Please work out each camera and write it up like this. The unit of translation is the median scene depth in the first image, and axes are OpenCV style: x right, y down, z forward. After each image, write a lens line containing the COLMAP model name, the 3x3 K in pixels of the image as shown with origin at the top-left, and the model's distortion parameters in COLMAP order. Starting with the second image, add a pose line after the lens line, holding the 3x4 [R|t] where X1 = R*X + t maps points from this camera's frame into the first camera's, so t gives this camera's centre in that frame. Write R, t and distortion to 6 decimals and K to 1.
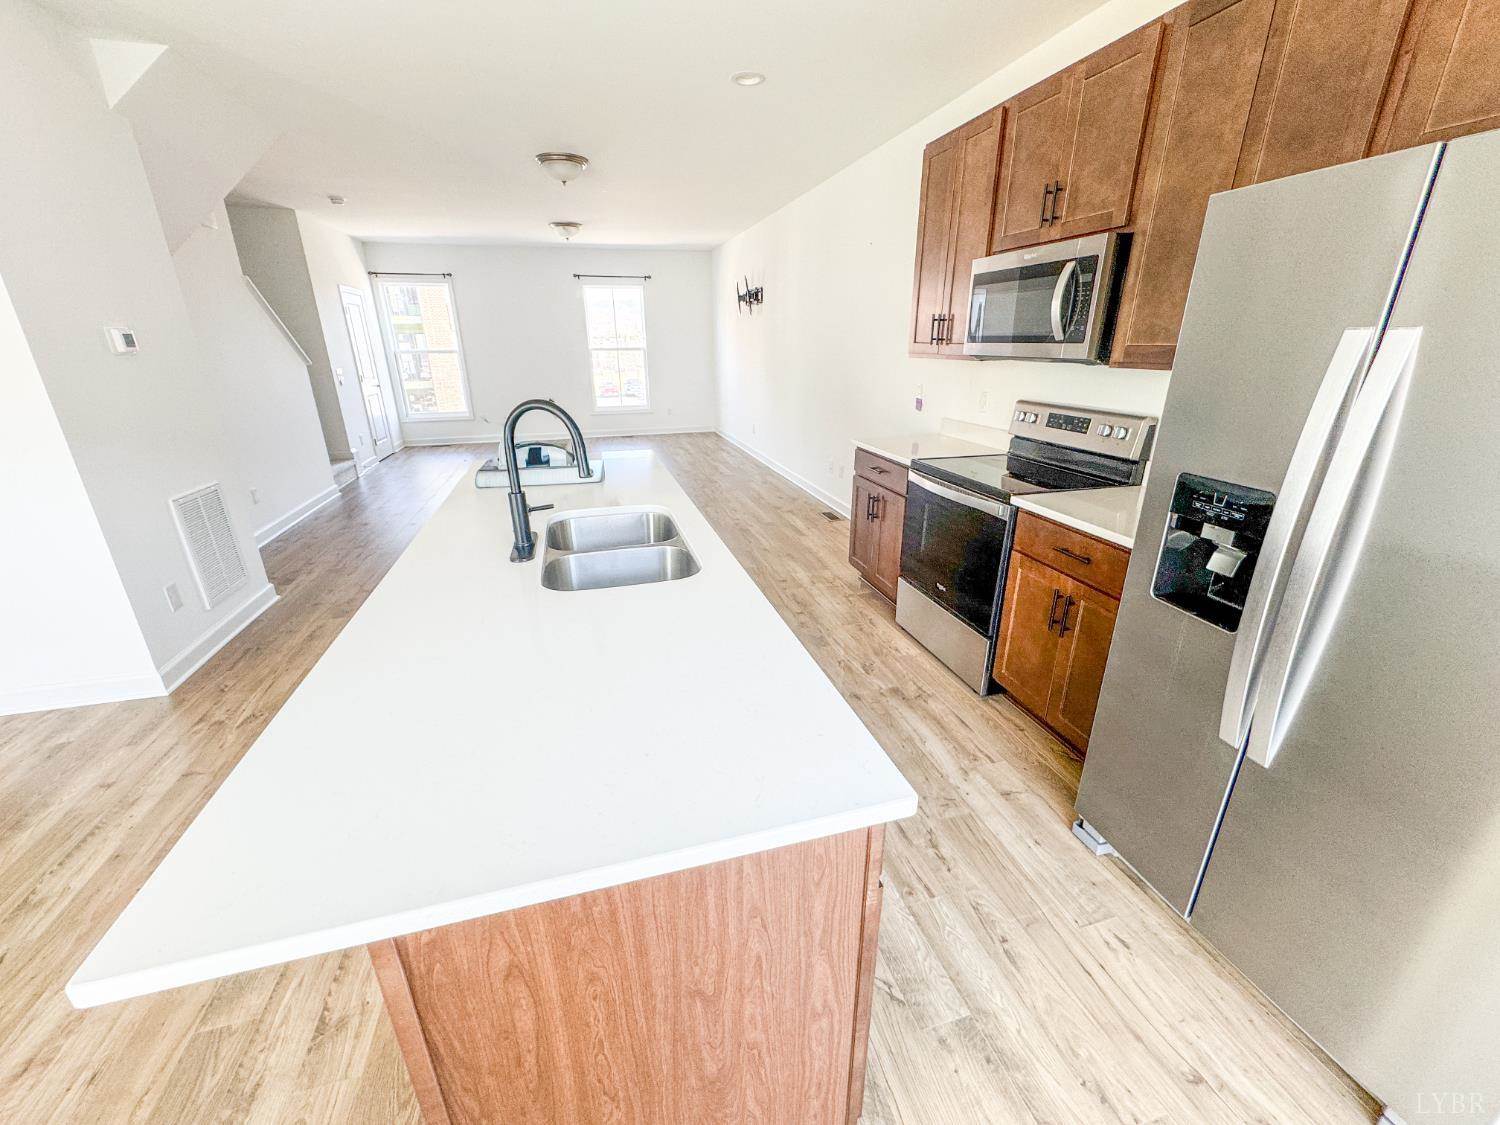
lens RADIAL K [[598.9, 0, 756.2], [0, 598.9, 560.2], [0, 0, 1]] dist [-0.002716, 0.000365]
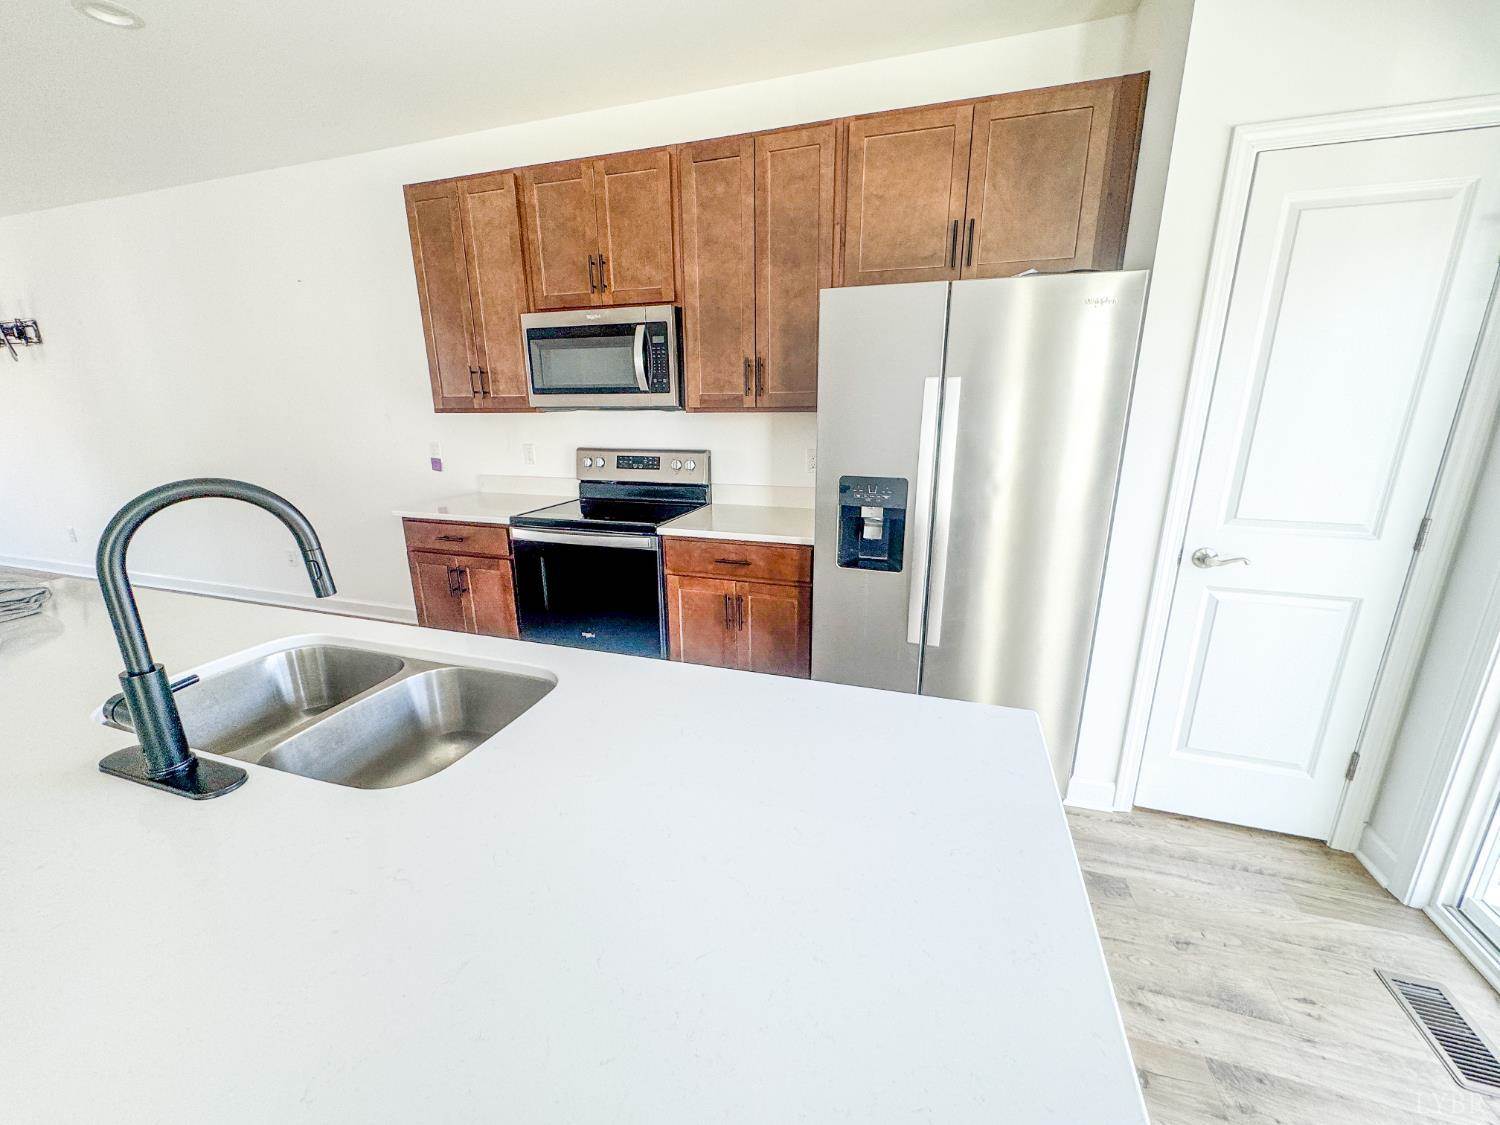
lens RADIAL K [[598.9, 0, 746.2], [0, 598.9, 562.7], [0, 0, 1]] dist [-0.002716, 0.000365]
pose [[0.563678, -0.217775, 0.796769, -0.355735], [0.290793, 0.955184, 0.055351, -0.055368], [-0.773115, 0.200495, 0.601743, 0.209692]]
